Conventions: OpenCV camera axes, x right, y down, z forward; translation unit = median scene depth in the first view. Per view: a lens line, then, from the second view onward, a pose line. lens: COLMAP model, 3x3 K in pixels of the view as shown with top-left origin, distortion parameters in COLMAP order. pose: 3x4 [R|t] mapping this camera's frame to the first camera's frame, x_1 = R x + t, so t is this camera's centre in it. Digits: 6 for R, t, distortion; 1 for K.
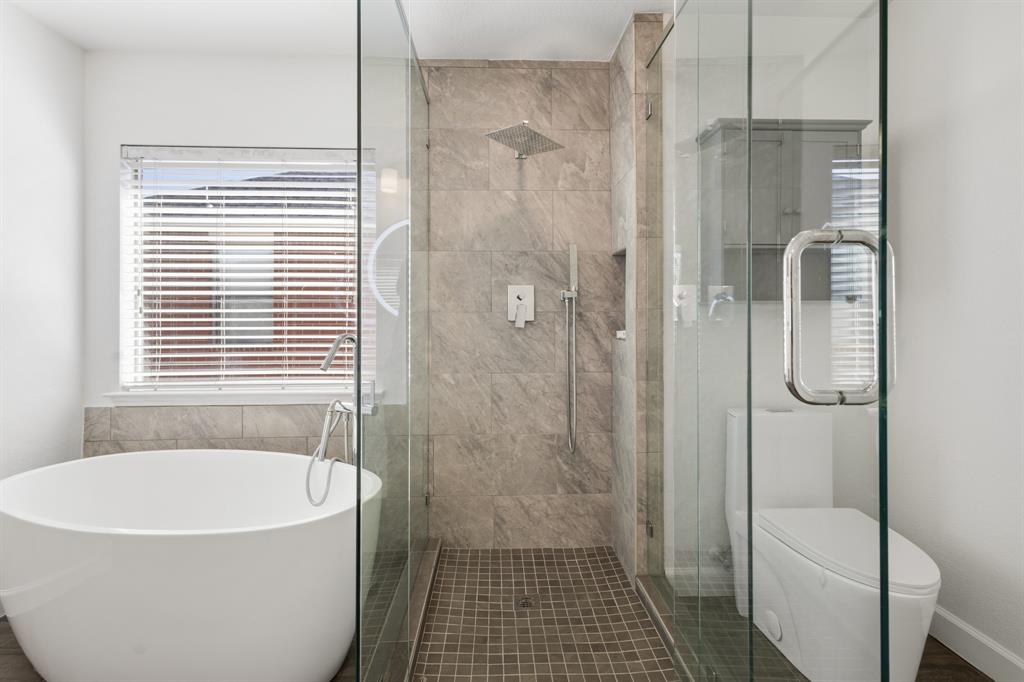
lens RADIAL K [[473.1, 0, 518.5], [0, 473.1, 322.1], [0, 0, 1]] dist [0.010029, -0.001544]
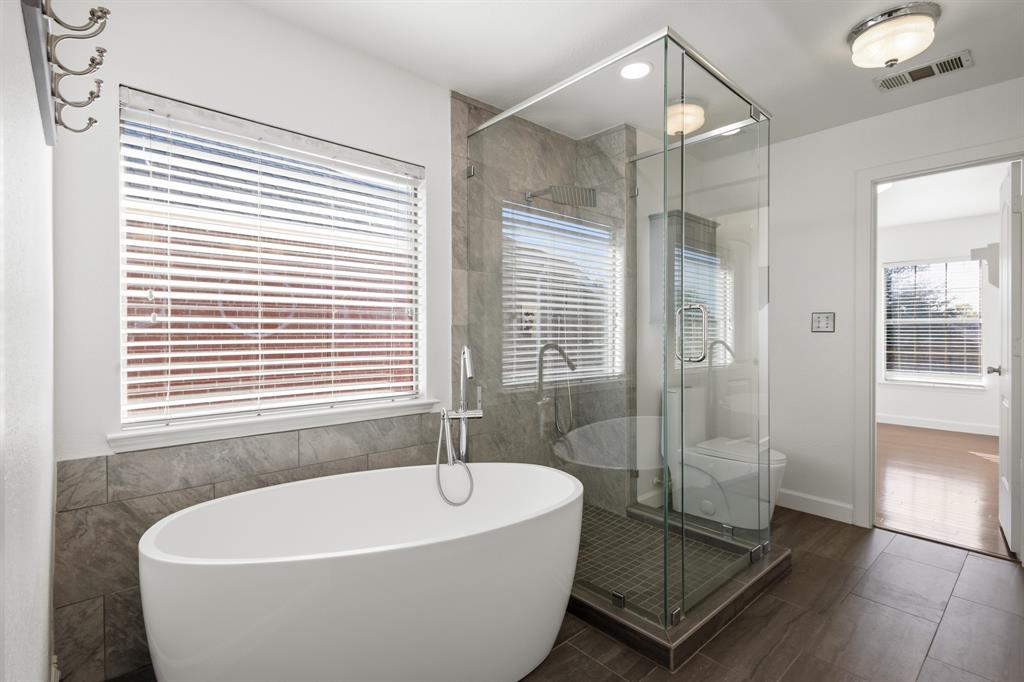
lens RADIAL K [[473.1, 0, 515.9], [0, 473.1, 335.9], [0, 0, 1]] dist [0.010029, -0.001544]
pose [[0.771939, -0.001737, 0.635694, -0.830235], [-0.001033, 0.999992, 0.003988, -0.000667], [-0.635695, -0.003735, 0.771931, 0.075853]]
